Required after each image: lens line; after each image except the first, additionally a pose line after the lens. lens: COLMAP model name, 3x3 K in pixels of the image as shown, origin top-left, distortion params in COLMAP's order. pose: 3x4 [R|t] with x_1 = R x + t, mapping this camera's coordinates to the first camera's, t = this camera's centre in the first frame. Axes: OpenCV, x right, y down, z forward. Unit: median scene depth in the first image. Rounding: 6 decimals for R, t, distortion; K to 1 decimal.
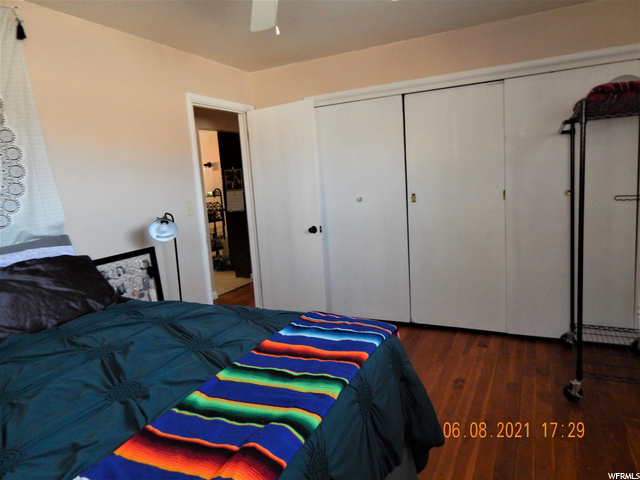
lens RADIAL K [[424.8, 0, 319.5], [0, 424.8, 236.9], [0, 0, 1]] dist [-0.006400, 0.000163]
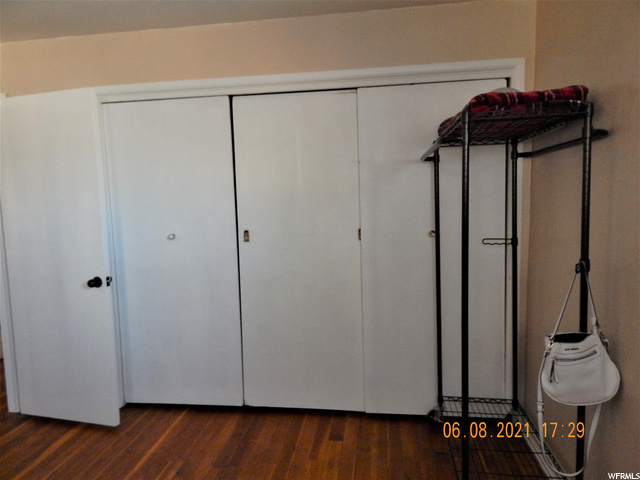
lens RADIAL K [[424.8, 0, 319.6], [0, 424.8, 239.9], [0, 0, 1]] dist [-0.006400, 0.000163]
pose [[0.948017, 0.002878, 0.318206, 0.117063], [0.011682, 0.998970, -0.043838, -0.055699], [-0.318005, 0.045277, 0.947007, 0.283069]]
